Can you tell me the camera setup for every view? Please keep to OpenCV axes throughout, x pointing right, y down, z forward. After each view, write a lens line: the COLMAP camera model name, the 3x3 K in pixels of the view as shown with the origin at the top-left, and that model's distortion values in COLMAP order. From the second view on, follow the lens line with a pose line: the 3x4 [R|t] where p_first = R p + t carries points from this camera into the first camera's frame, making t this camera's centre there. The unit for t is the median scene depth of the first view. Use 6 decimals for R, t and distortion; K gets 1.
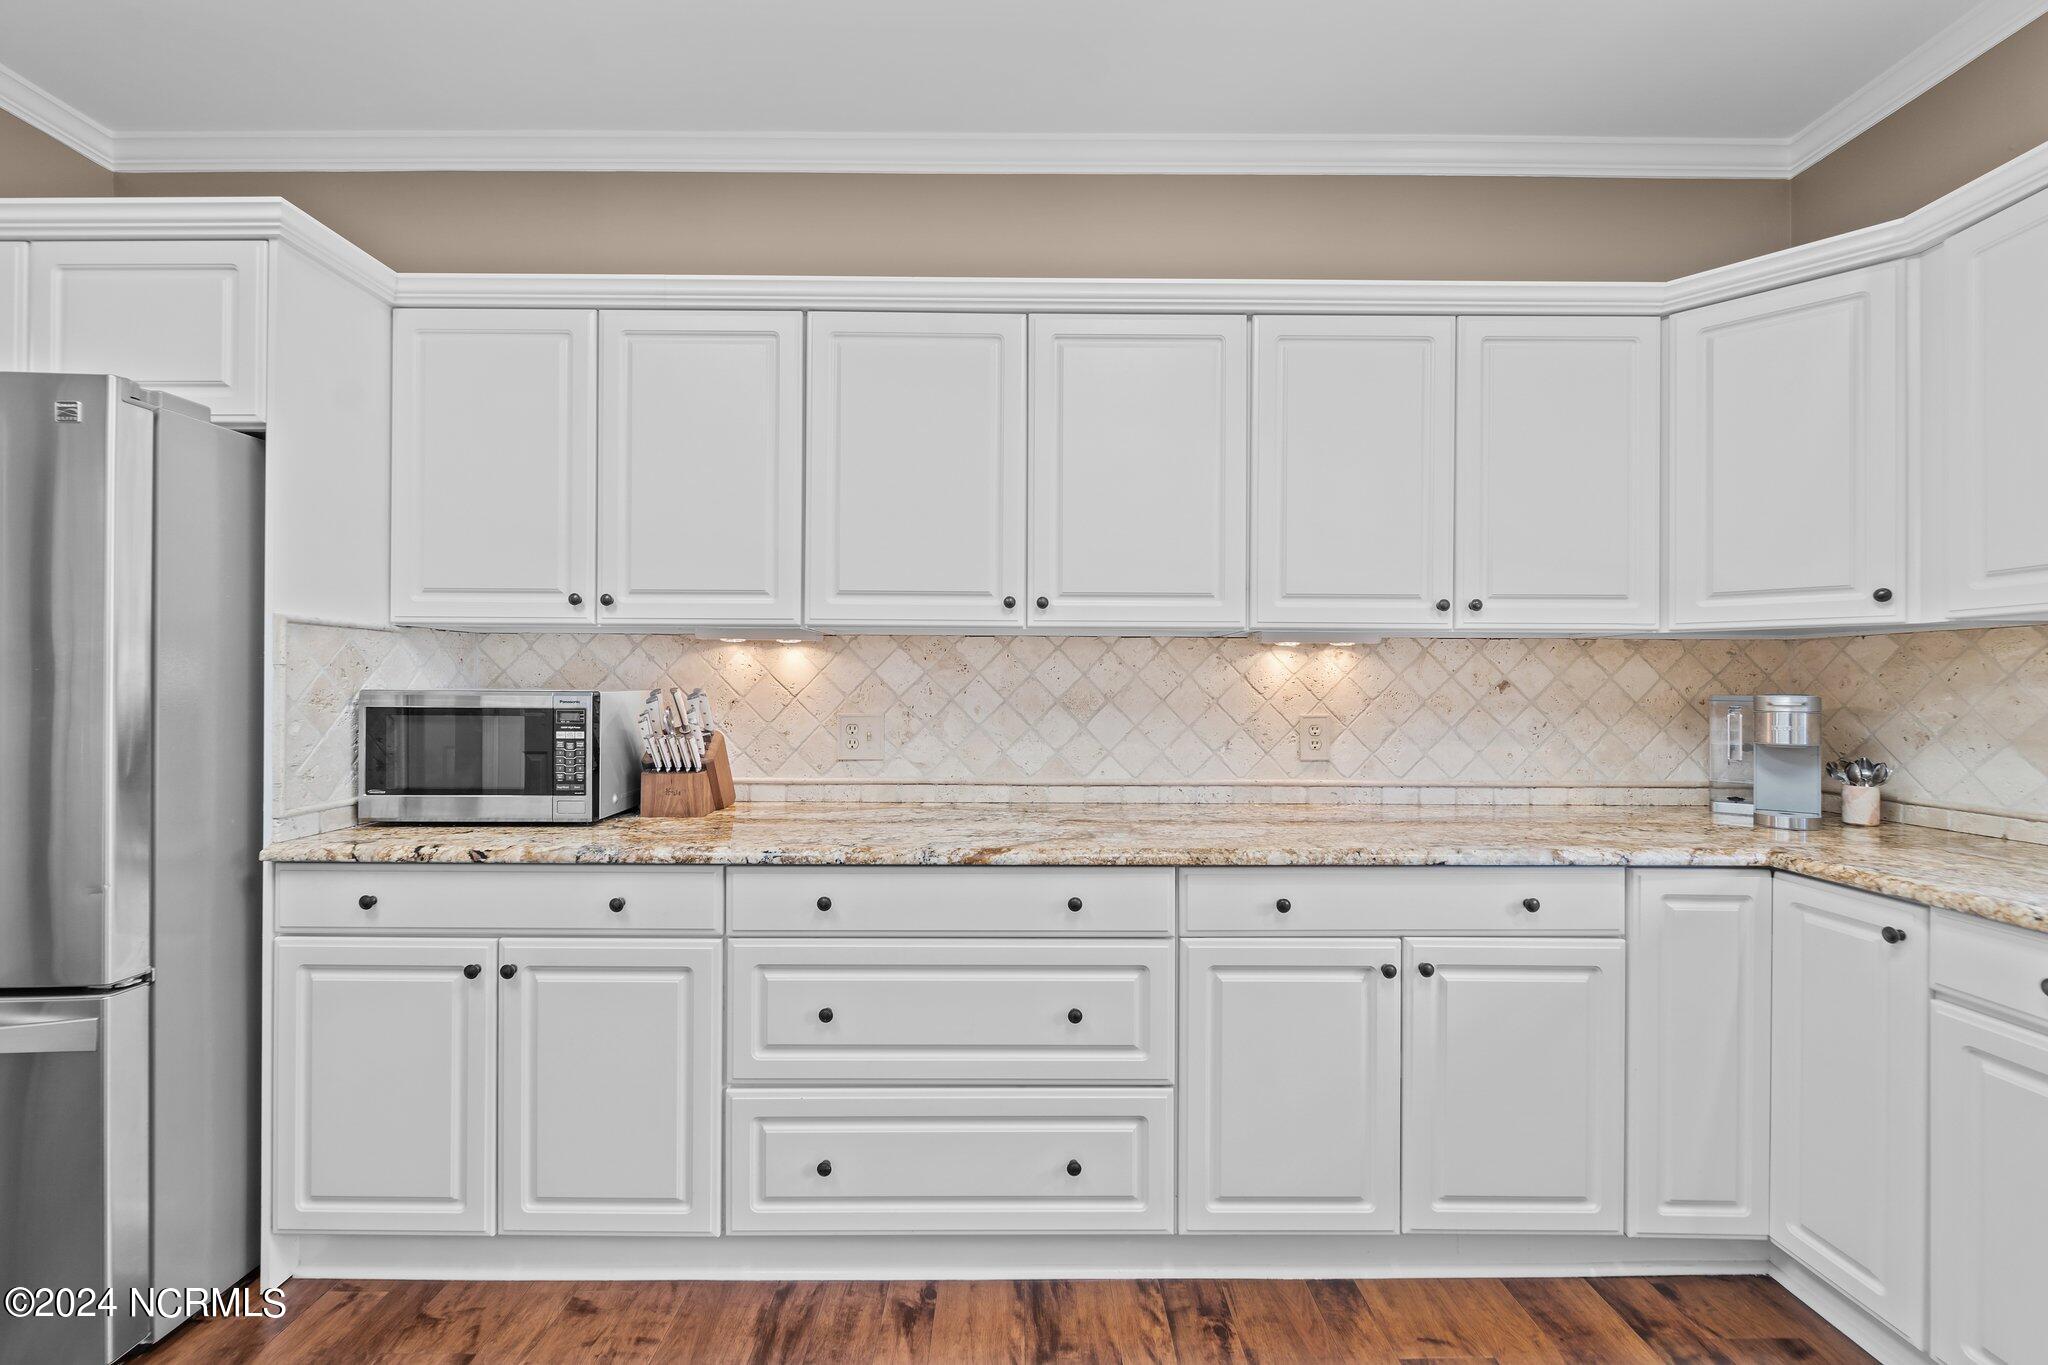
lens RADIAL K [[837.5, 0, 1015.7], [0, 837.5, 678.5], [0, 0, 1]] dist [0.002599, 0.000256]
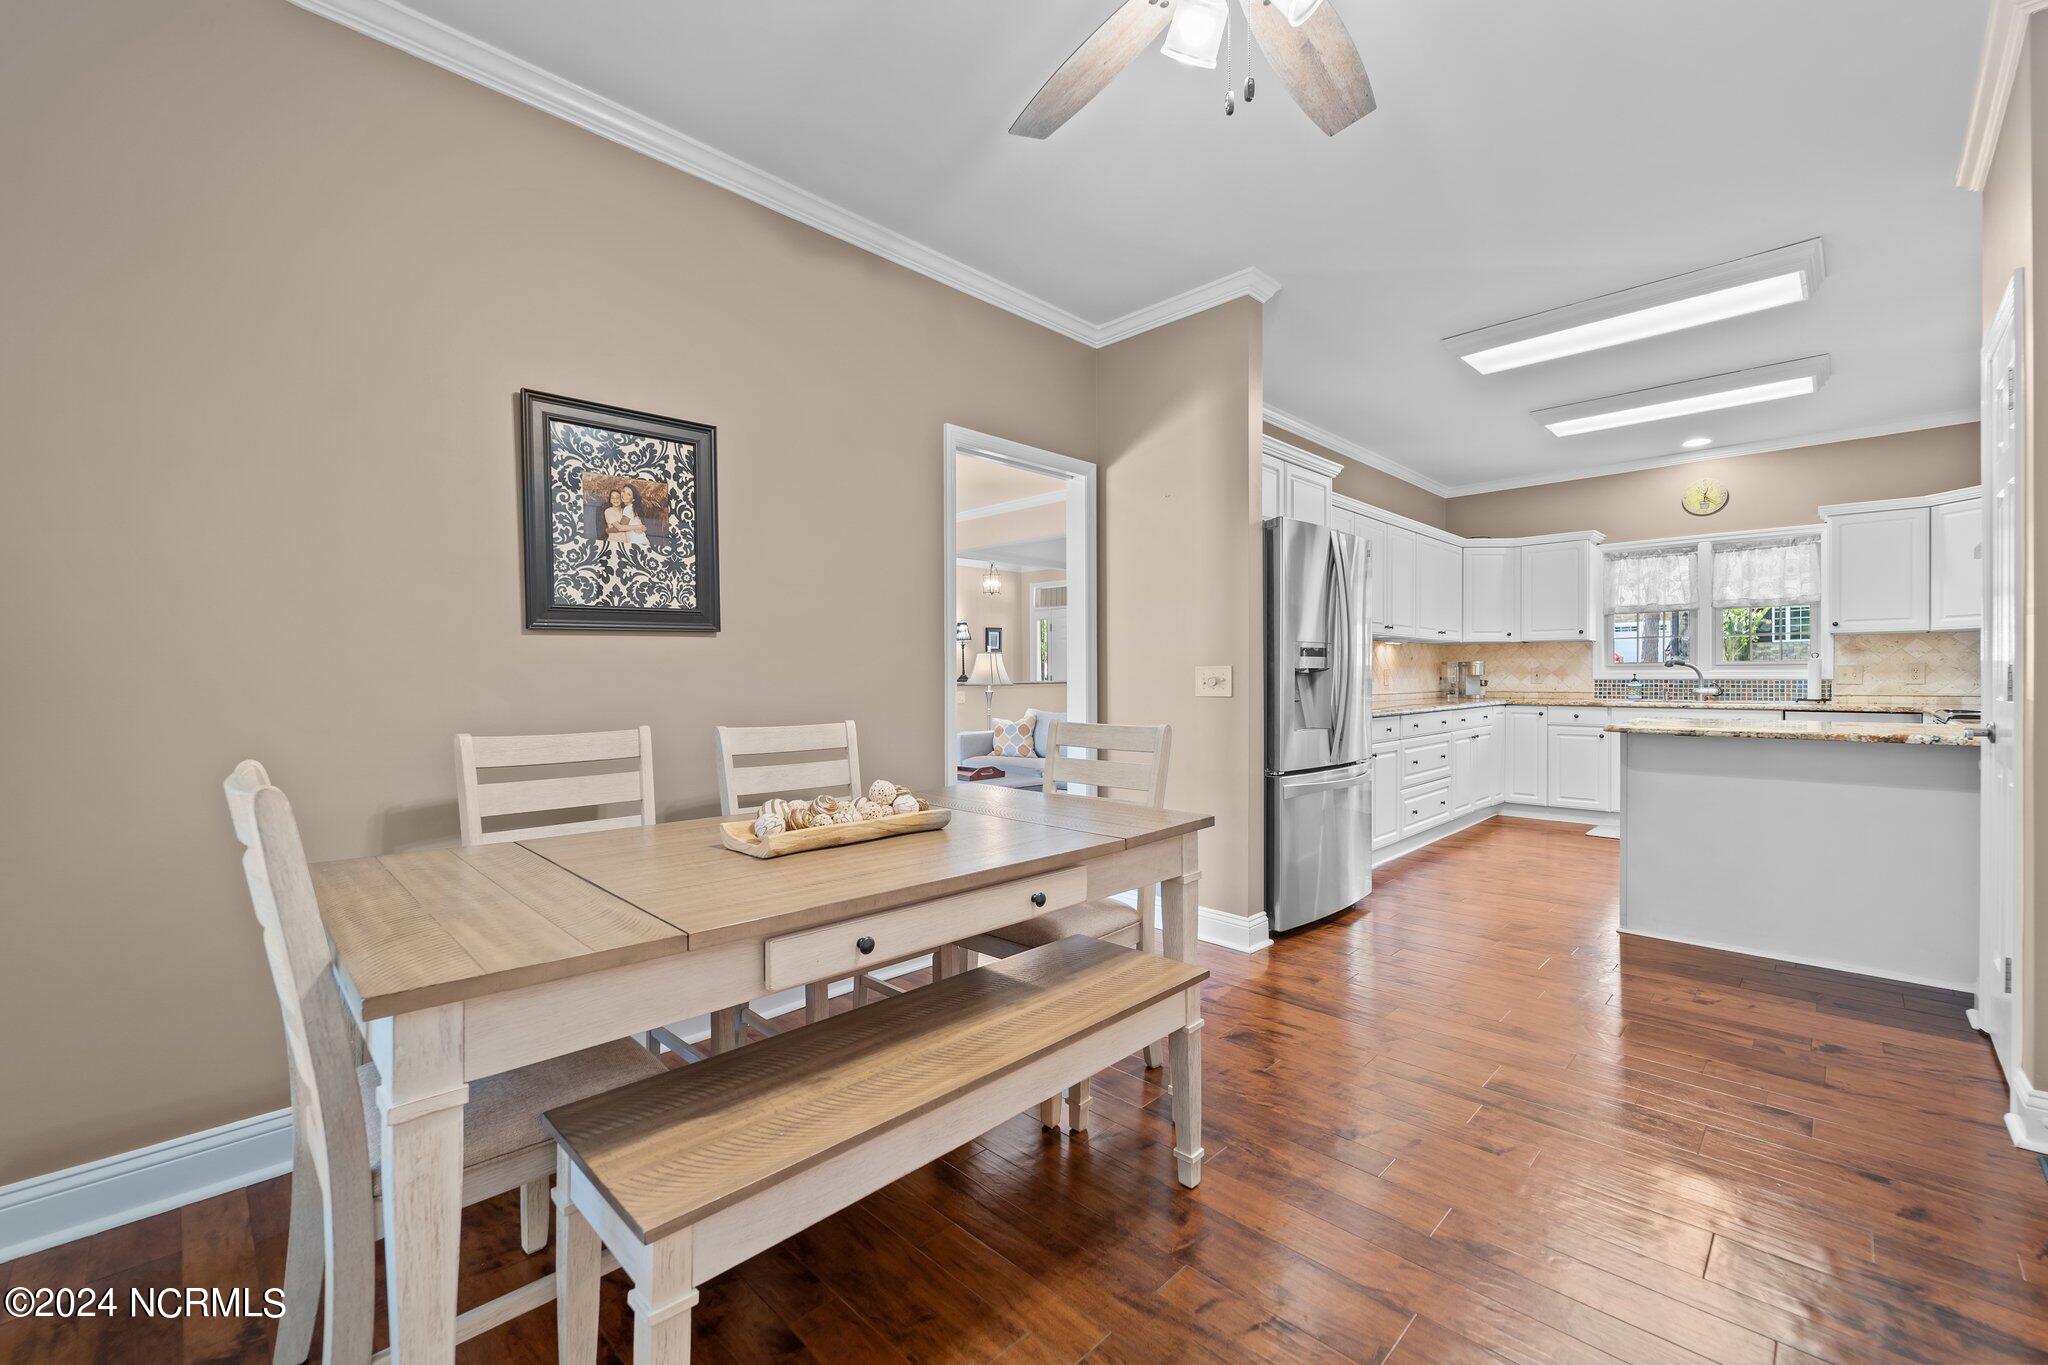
lens RADIAL K [[837.5, 0, 1015.7], [0, 837.5, 678.5], [0, 0, 1]] dist [0.002599, 0.000256]
pose [[0.706094, -0.009892, 0.708049, -3.124758], [0.003579, 0.999940, 0.010400, 0.054326], [-0.708109, -0.004809, 0.706087, -0.106181]]
